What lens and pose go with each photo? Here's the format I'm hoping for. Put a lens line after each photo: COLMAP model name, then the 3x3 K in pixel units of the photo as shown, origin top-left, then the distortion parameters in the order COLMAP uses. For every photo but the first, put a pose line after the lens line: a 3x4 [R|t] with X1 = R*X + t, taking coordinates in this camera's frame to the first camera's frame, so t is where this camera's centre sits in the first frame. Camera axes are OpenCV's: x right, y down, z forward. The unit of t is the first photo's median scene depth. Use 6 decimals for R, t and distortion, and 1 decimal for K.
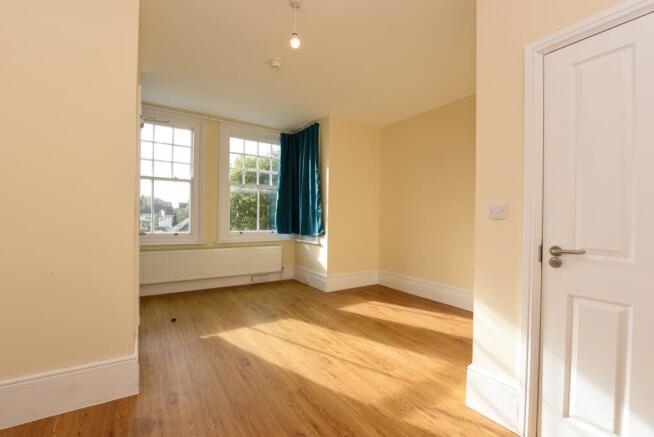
lens RADIAL K [[294.6, 0, 327.0], [0, 294.6, 218.5], [0, 0, 1]] dist [-0.000002, -0.000013]
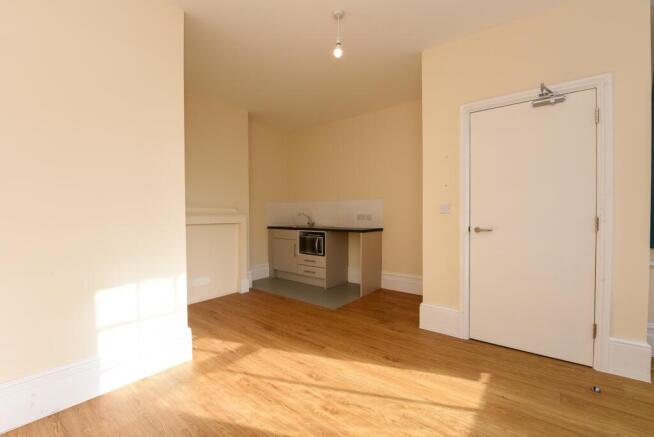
lens RADIAL K [[294.6, 0, 327.0], [0, 294.6, 218.5], [0, 0, 1]] dist [-0.000002, -0.000013]
pose [[-0.956375, -0.004663, -0.292106, 0.219953], [-0.009724, 0.999827, 0.015877, -0.002945], [0.291982, 0.018025, -0.956254, 1.830677]]
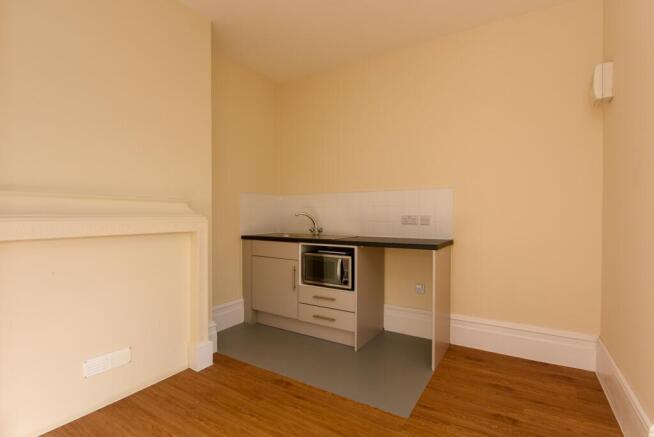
lens RADIAL K [[316.6, 0, 327.0], [0, 316.6, 218.5], [0, 0, 1]] dist [-0.000603, -0.000006]
pose [[-0.908745, -0.007352, -0.417288, 0.239088], [-0.012813, 0.999865, 0.010288, 0.000622], [0.417156, 0.014696, -0.908716, 1.046075]]
